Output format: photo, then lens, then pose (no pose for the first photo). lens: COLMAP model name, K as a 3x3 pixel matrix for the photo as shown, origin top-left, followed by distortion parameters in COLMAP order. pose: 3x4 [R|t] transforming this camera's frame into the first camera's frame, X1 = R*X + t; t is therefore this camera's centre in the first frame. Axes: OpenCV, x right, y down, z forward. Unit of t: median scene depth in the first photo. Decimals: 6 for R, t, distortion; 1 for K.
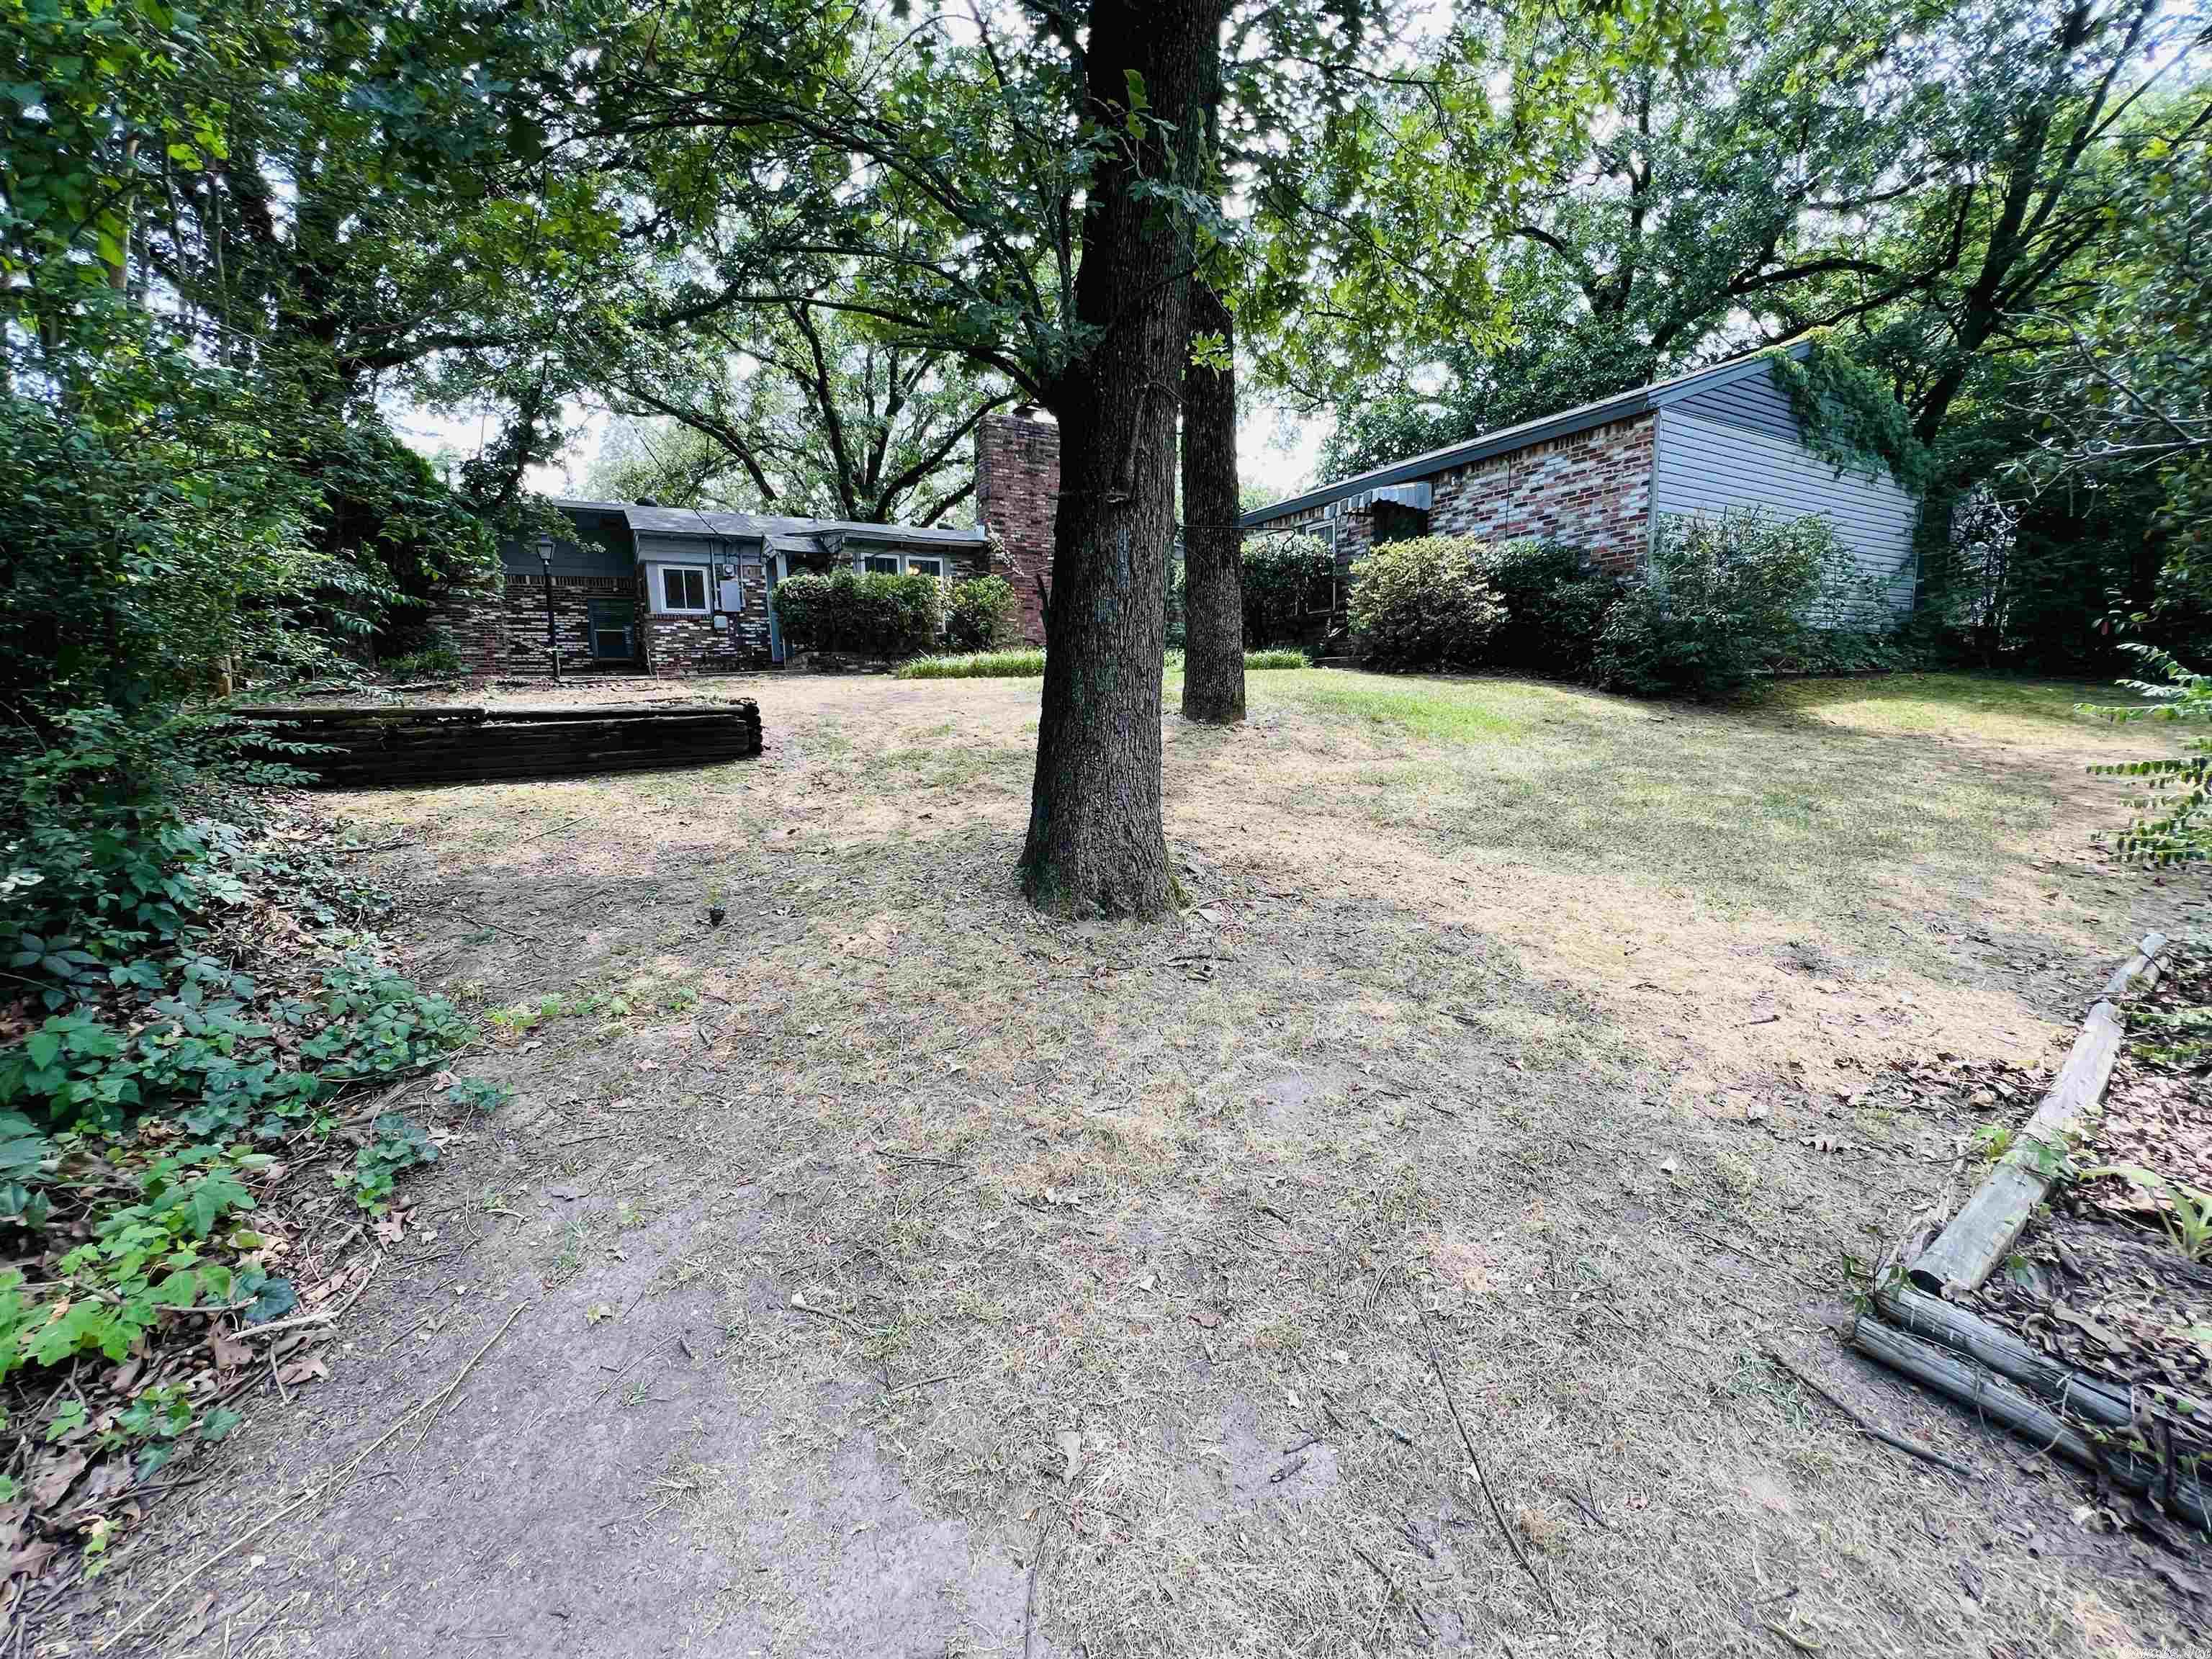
lens RADIAL K [[889.8, 0, 1107.3], [0, 889.8, 813.0], [0, 0, 1]] dist [0.002993, -0.000067]
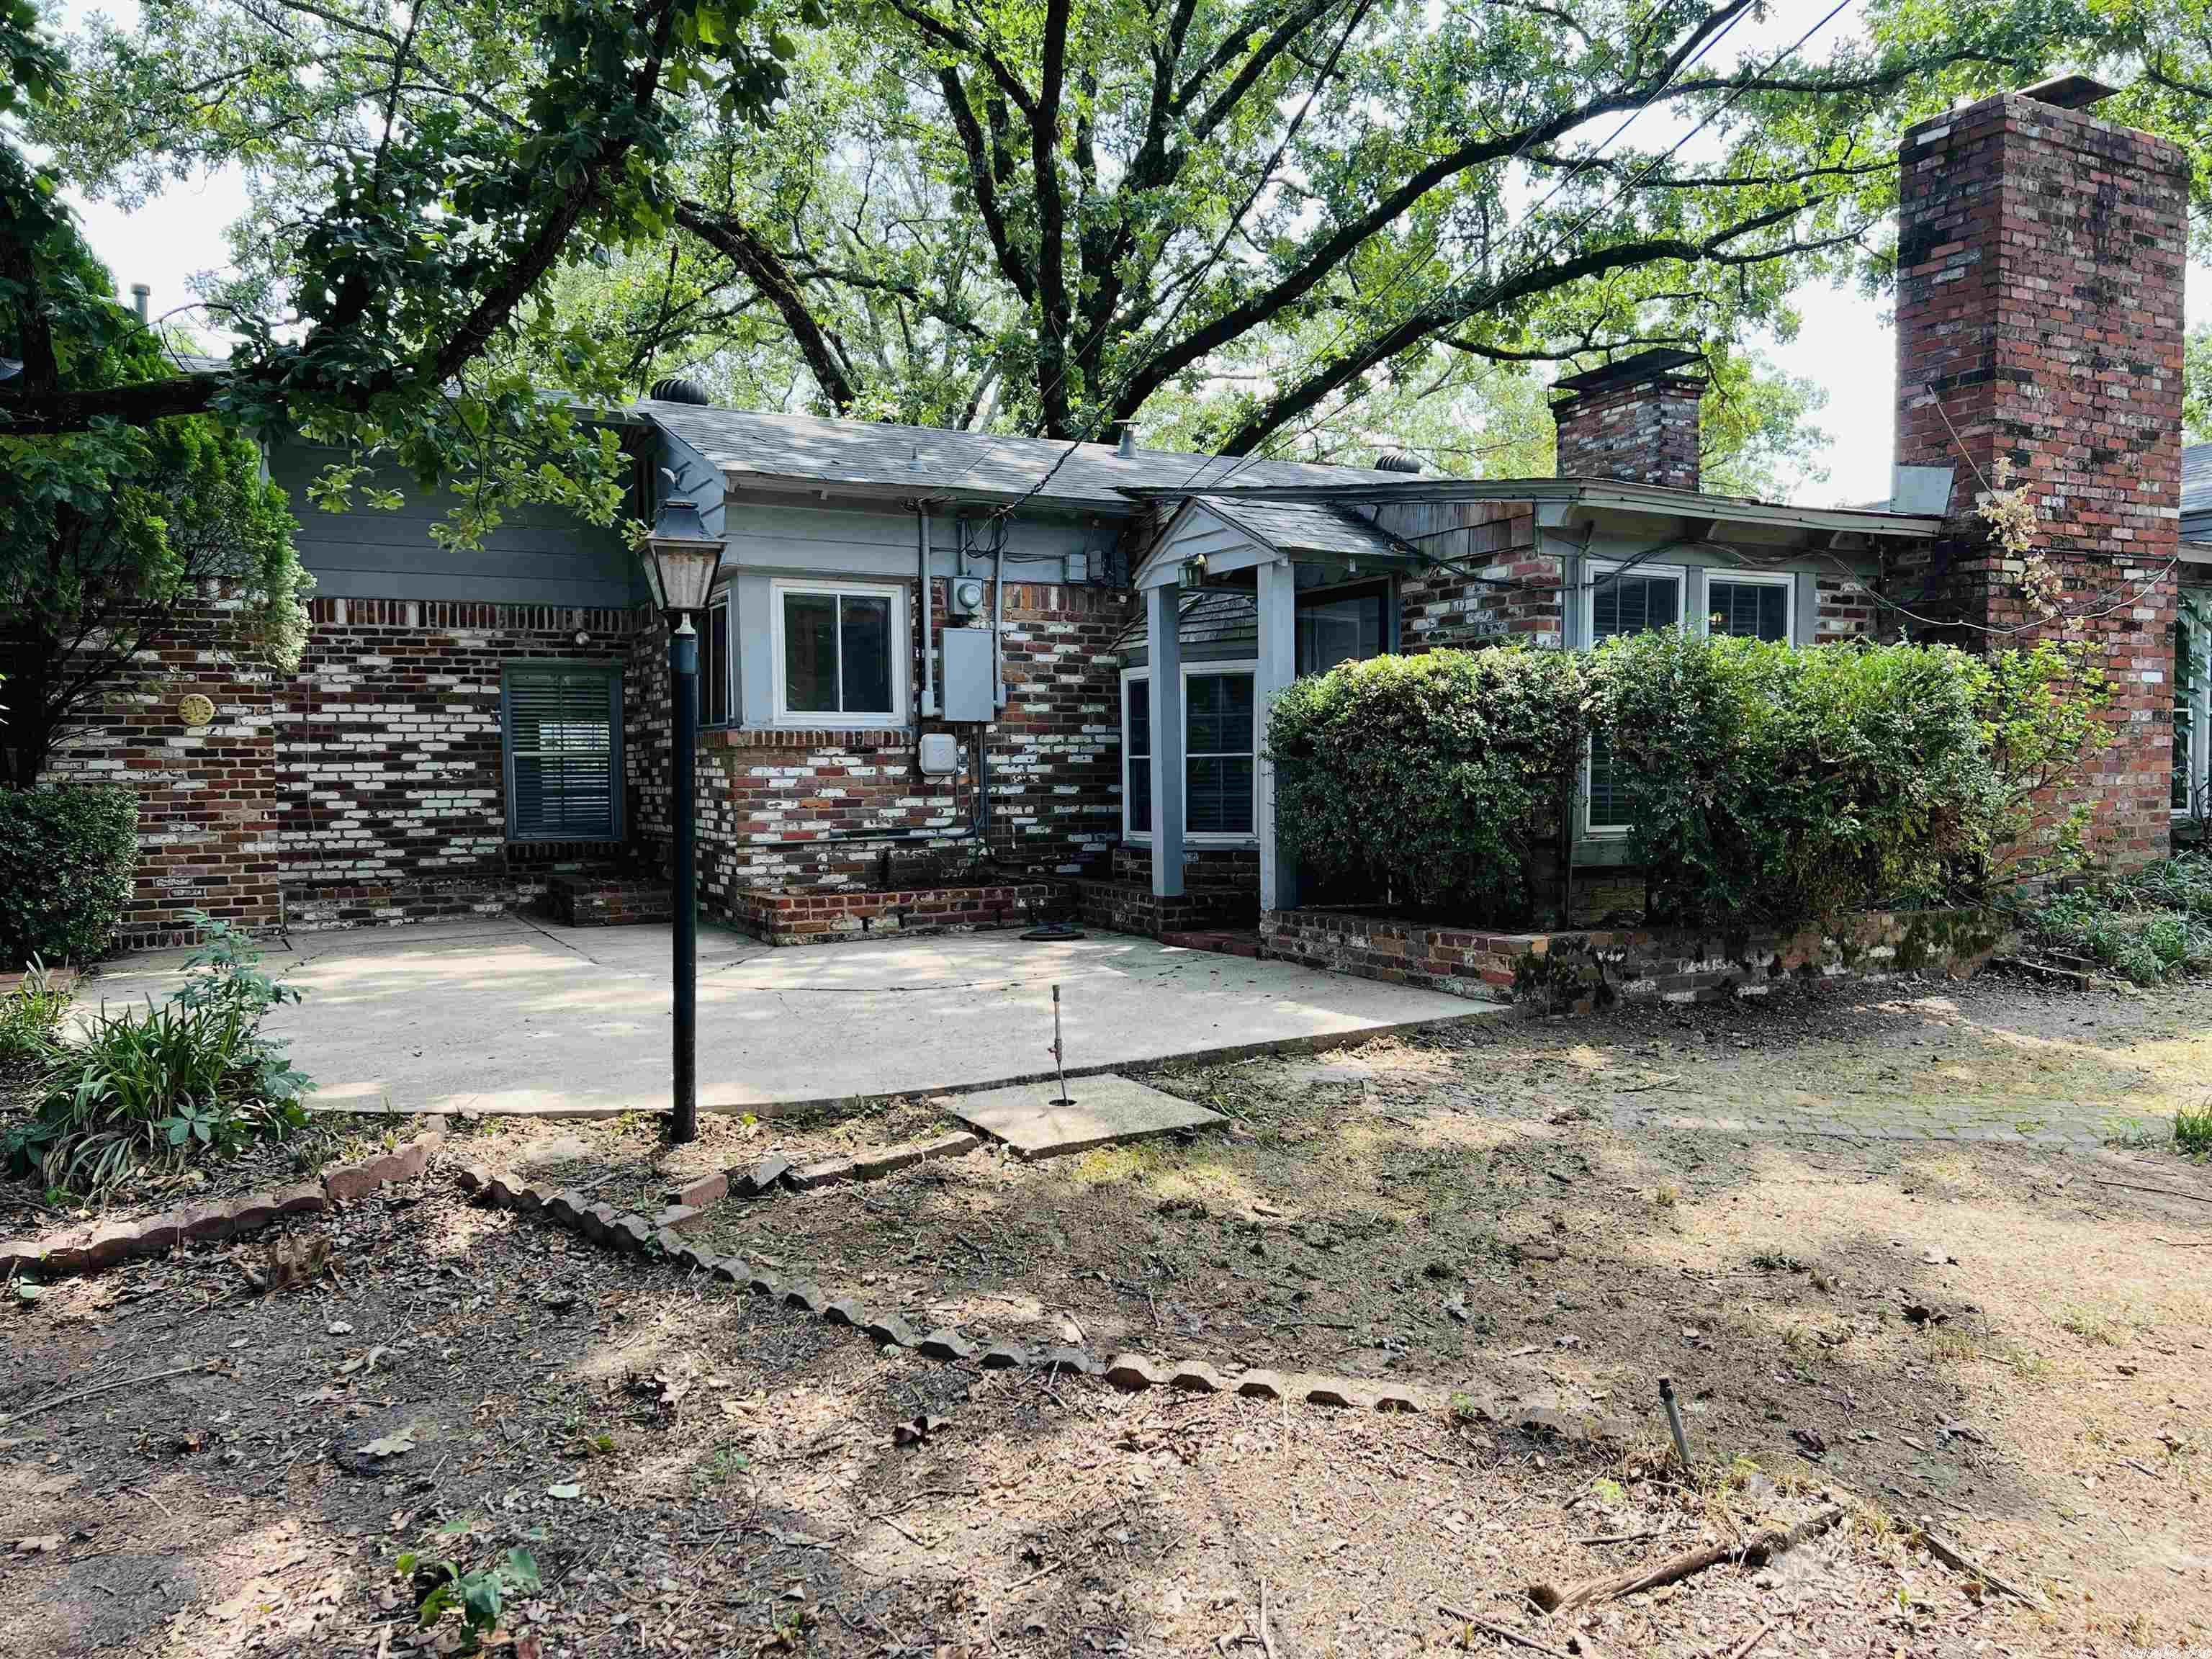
lens RADIAL K [[1659.0, 0, 1104.7], [0, 1659.0, 824.5], [0, 0, 1]] dist [0.061207, -0.035959]
pose [[0.999114, 0.017339, -0.038338, -0.351696], [-0.021000, 0.995037, -0.097260, -0.131611], [0.036461, 0.097979, 0.994520, 0.404626]]
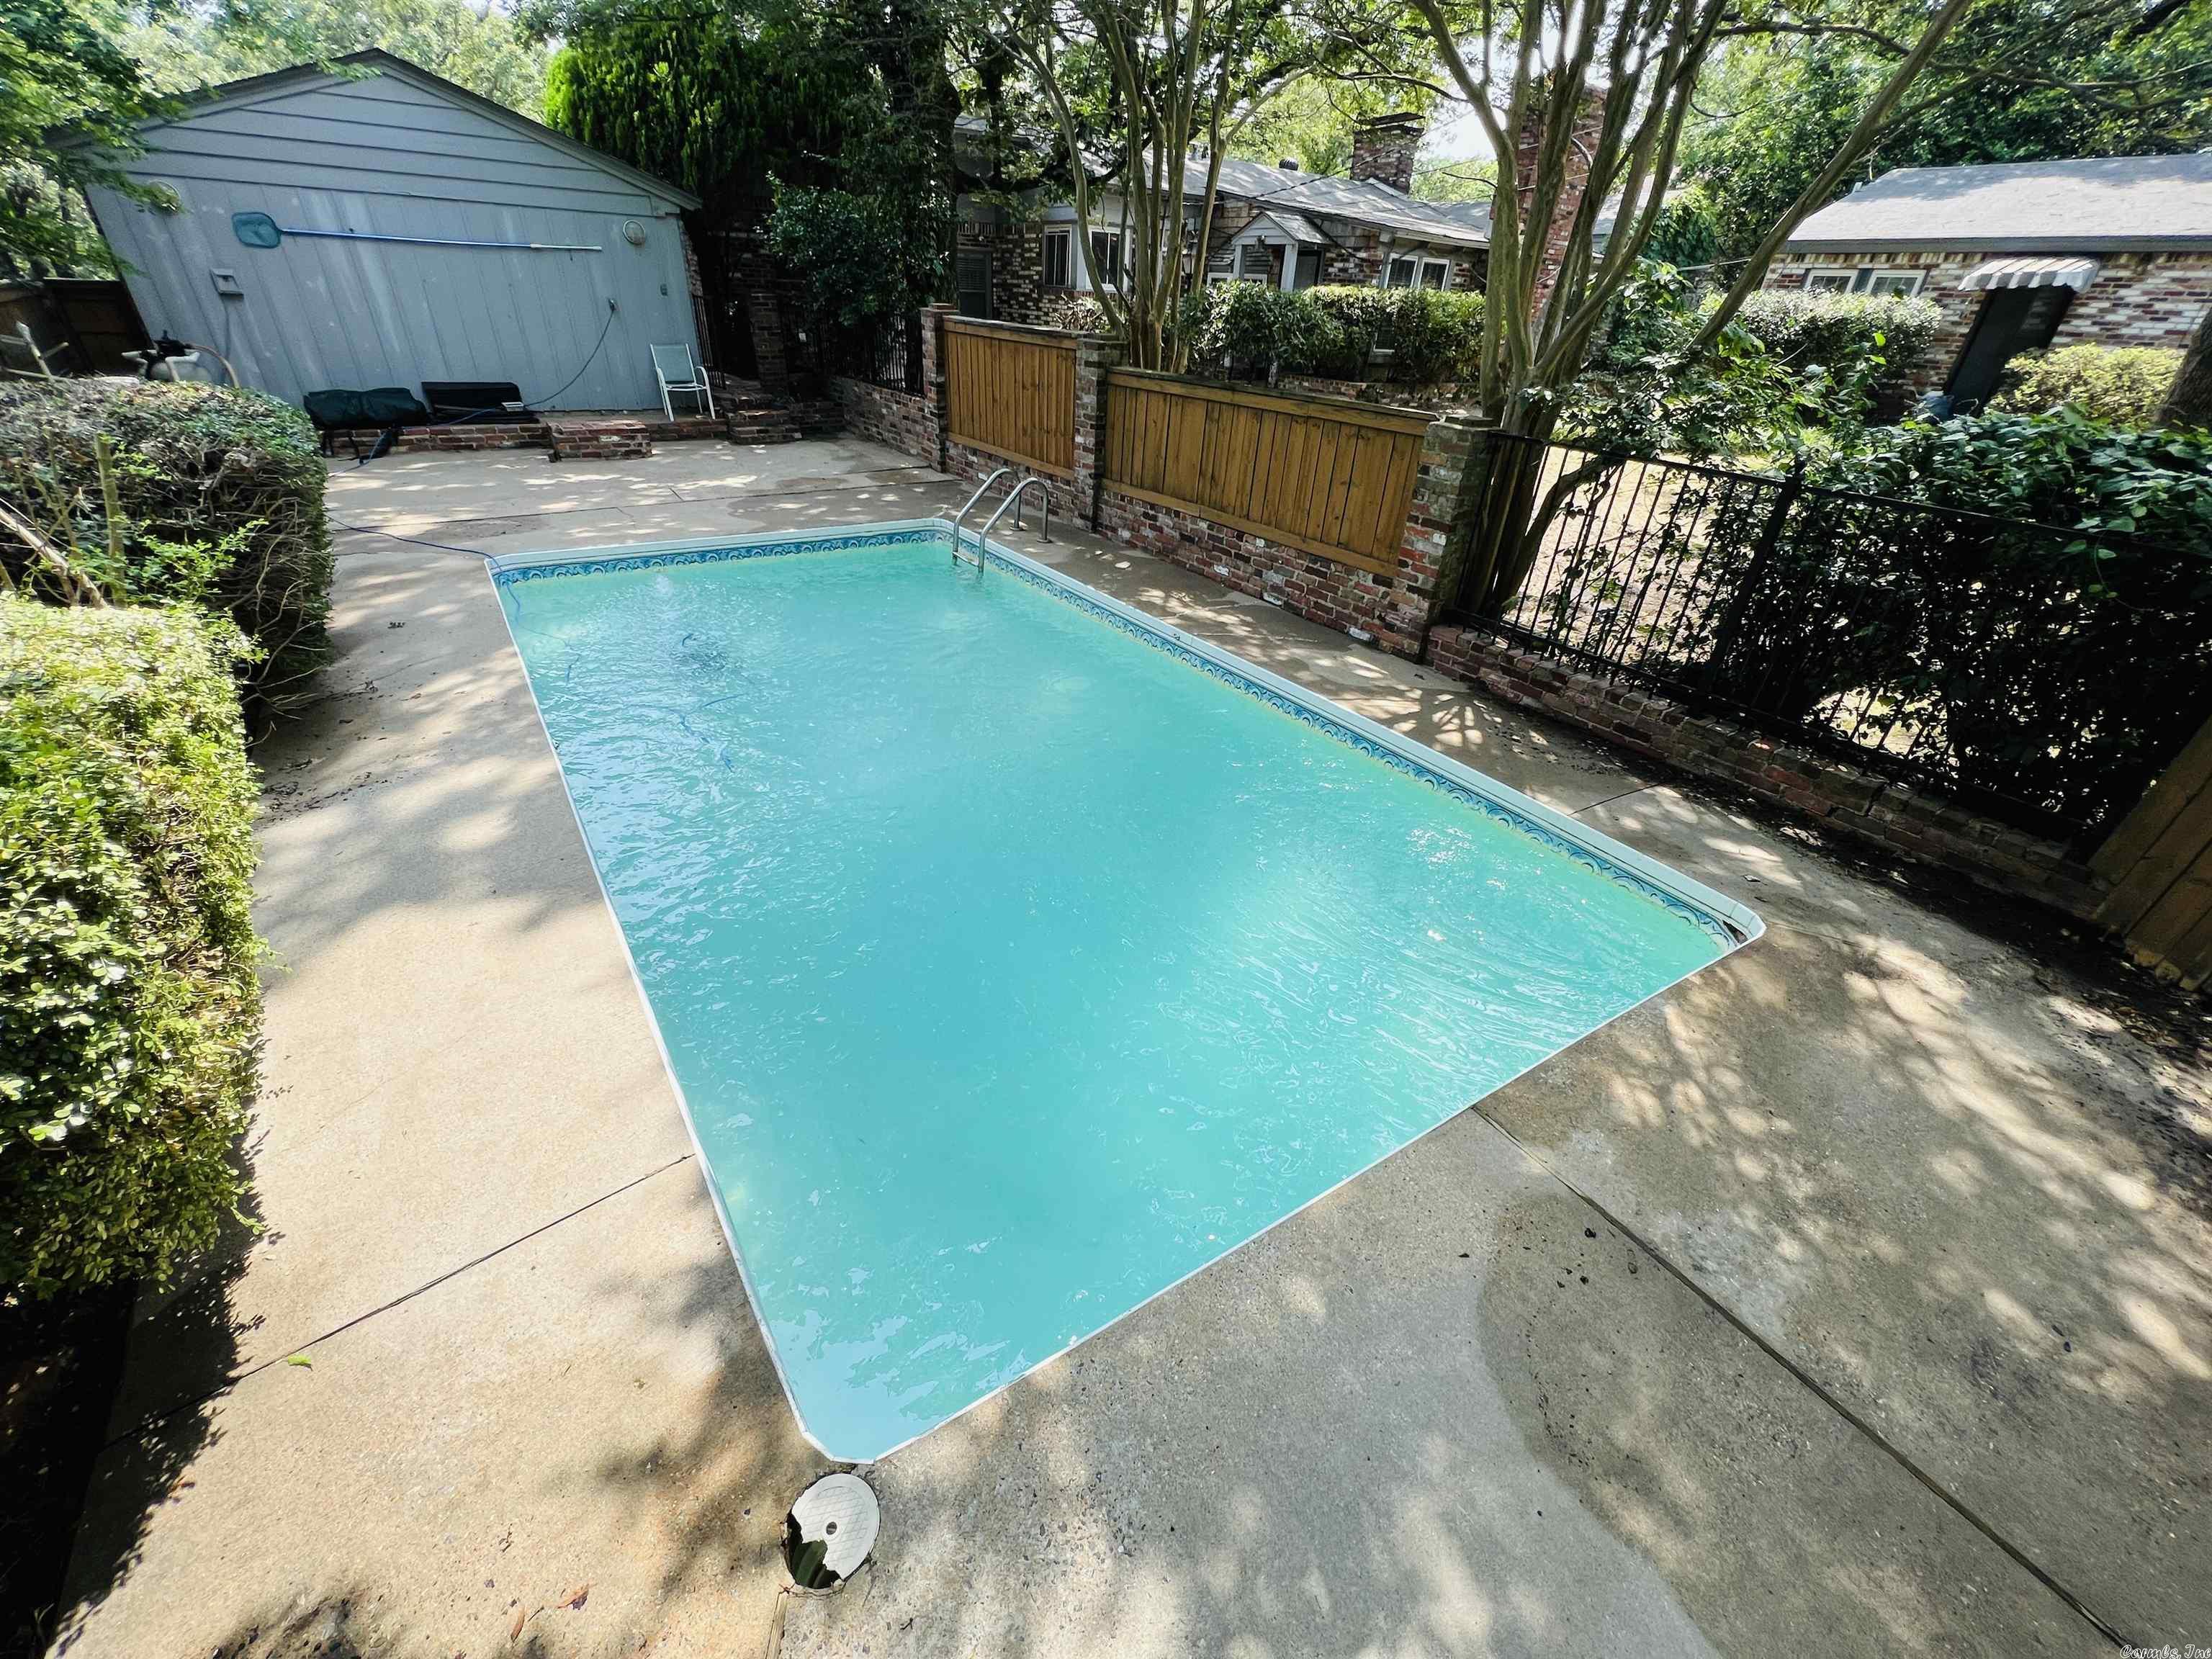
lens RADIAL K [[889.8, 0, 1115.6], [0, 889.8, 818.4], [0, 0, 1]] dist [0.002993, -0.000067]
pose [[0.992880, 0.025038, 0.116454, -0.552635], [-0.068229, 0.920927, 0.383716, -0.080753], [-0.097639, -0.388930, 0.916079, -0.014713]]
